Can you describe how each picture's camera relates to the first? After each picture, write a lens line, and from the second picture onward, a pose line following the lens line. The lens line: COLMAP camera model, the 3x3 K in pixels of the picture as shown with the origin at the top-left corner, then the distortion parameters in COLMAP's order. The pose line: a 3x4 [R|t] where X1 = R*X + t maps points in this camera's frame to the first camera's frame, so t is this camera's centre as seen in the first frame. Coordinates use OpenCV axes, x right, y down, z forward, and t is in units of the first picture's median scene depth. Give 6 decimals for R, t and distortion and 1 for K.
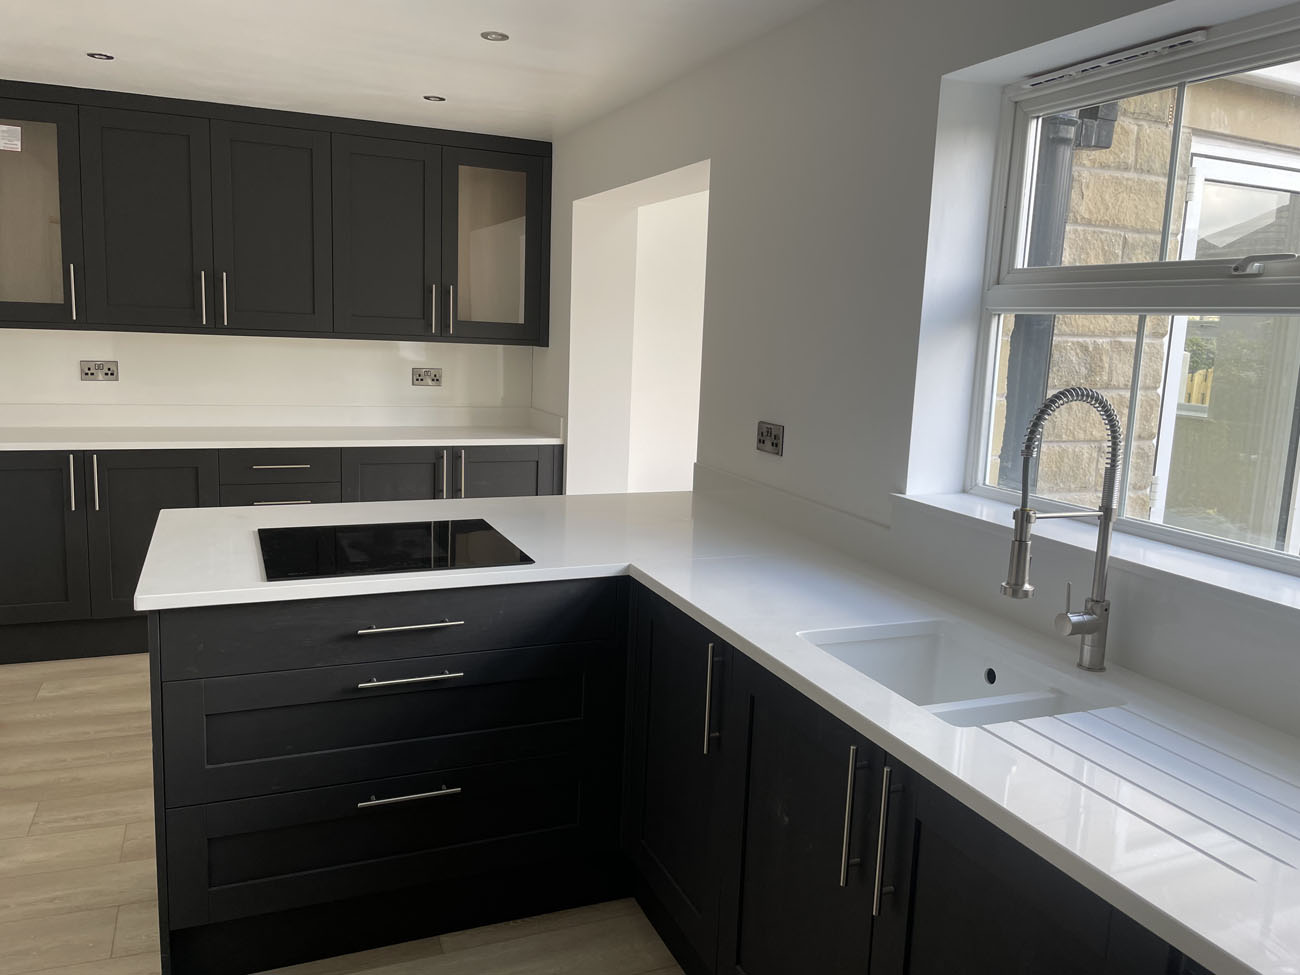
lens RADIAL K [[985.2, 0, 646.4], [0, 985.2, 481.9], [0, 0, 1]] dist [0.037737, -0.006847]
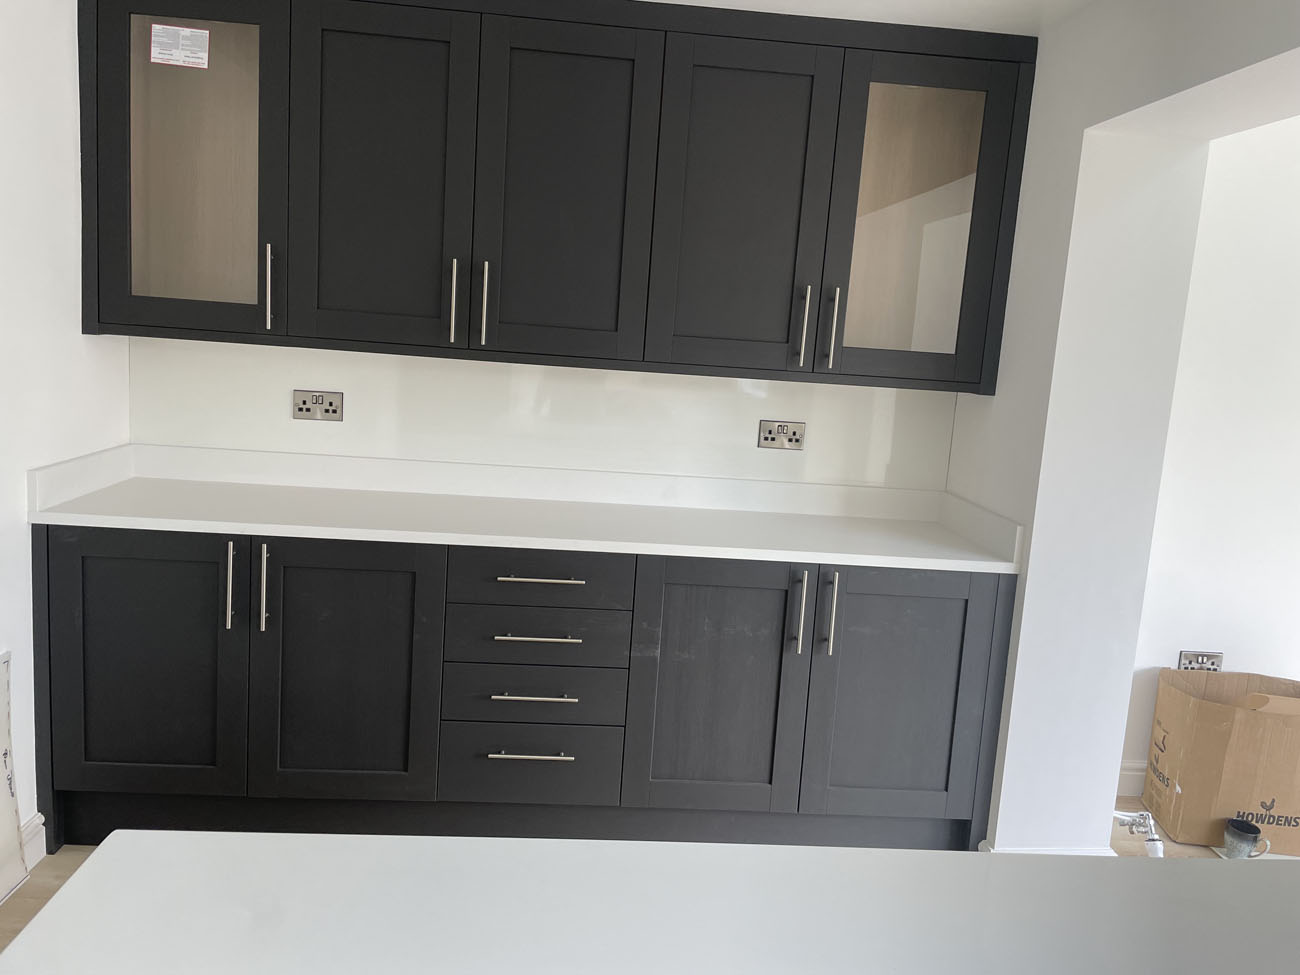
lens RADIAL K [[985.2, 0, 654.9], [0, 985.2, 490.4], [0, 0, 1]] dist [0.037737, -0.006847]
pose [[0.946681, 0.076152, -0.313042, -0.109755], [-0.082209, 0.996596, -0.006174, -0.066962], [0.311506, 0.031580, 0.949719, 0.418957]]
